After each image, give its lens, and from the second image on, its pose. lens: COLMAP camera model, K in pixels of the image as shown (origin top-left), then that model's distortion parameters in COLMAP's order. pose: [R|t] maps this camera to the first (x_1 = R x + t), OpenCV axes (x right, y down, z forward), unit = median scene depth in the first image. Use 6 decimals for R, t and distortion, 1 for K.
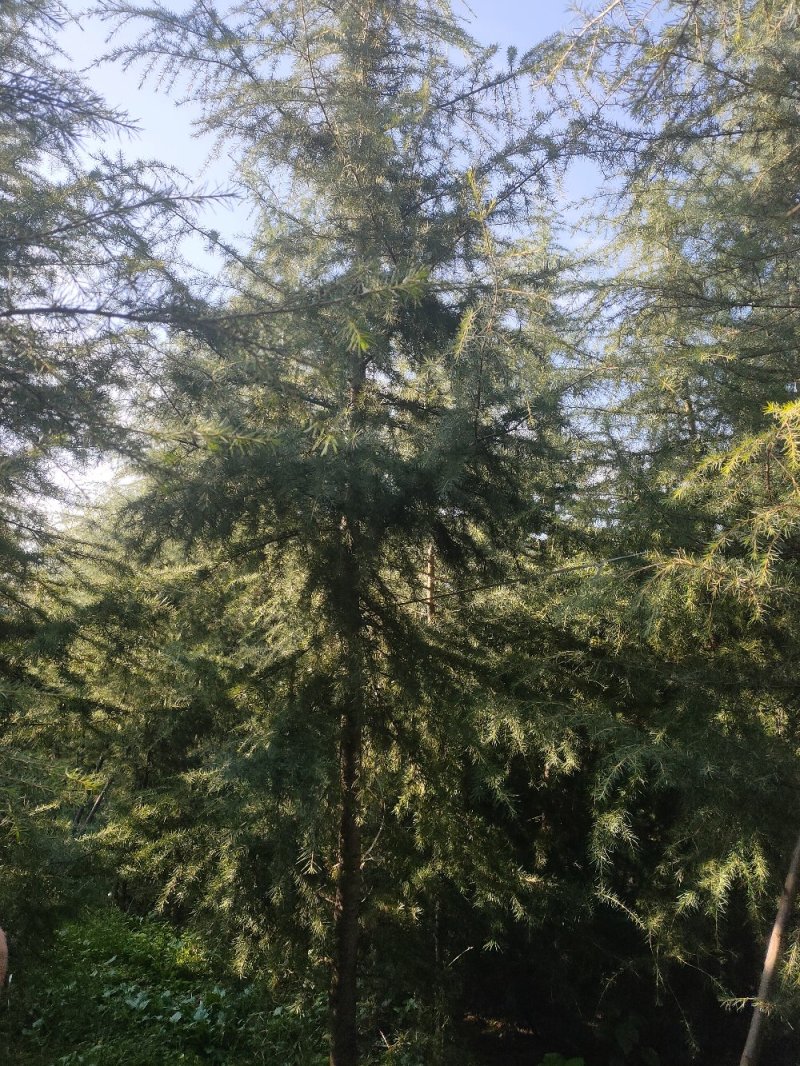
lens RADIAL K [[789.0, 0, 404.3], [0, 789.0, 529.1], [0, 0, 1]] dist [0.048385, -0.031147]
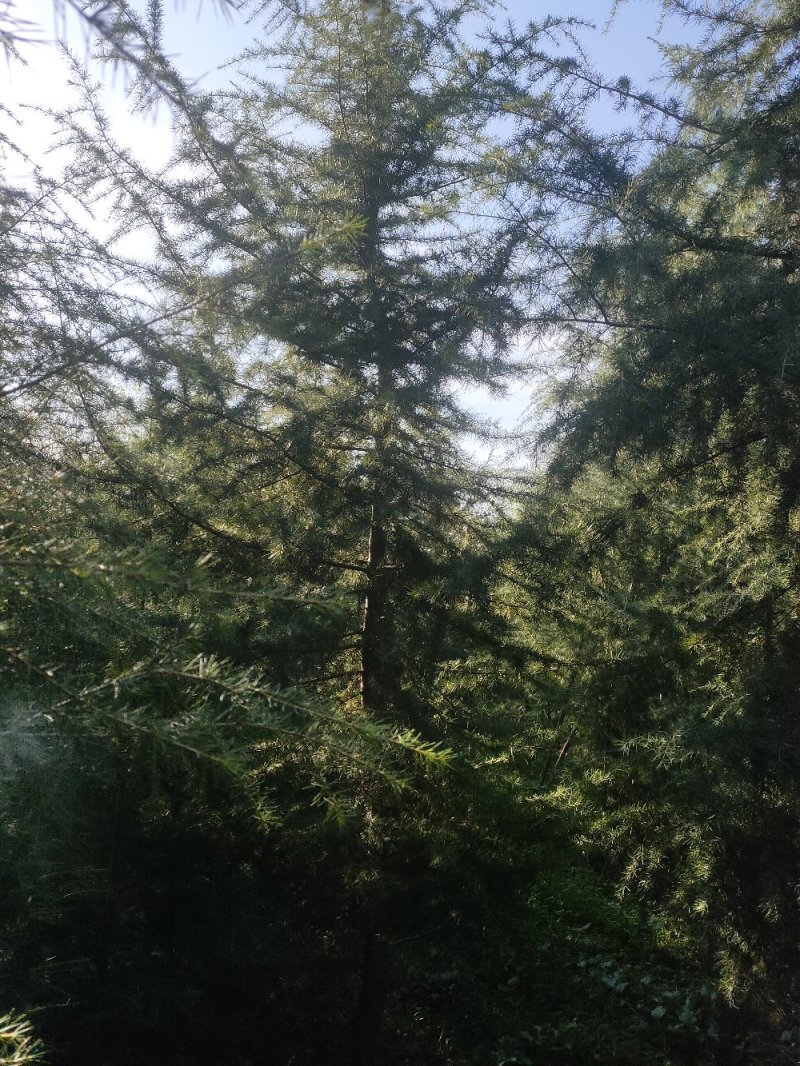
lens RADIAL K [[789.0, 0, 404.3], [0, 789.0, 529.1], [0, 0, 1]] dist [0.048385, -0.031147]
pose [[0.844280, -0.061666, -0.532343, -0.023334], [0.086377, 0.996028, 0.021611, 0.046160], [0.528896, -0.064228, 0.846253, 0.166658]]
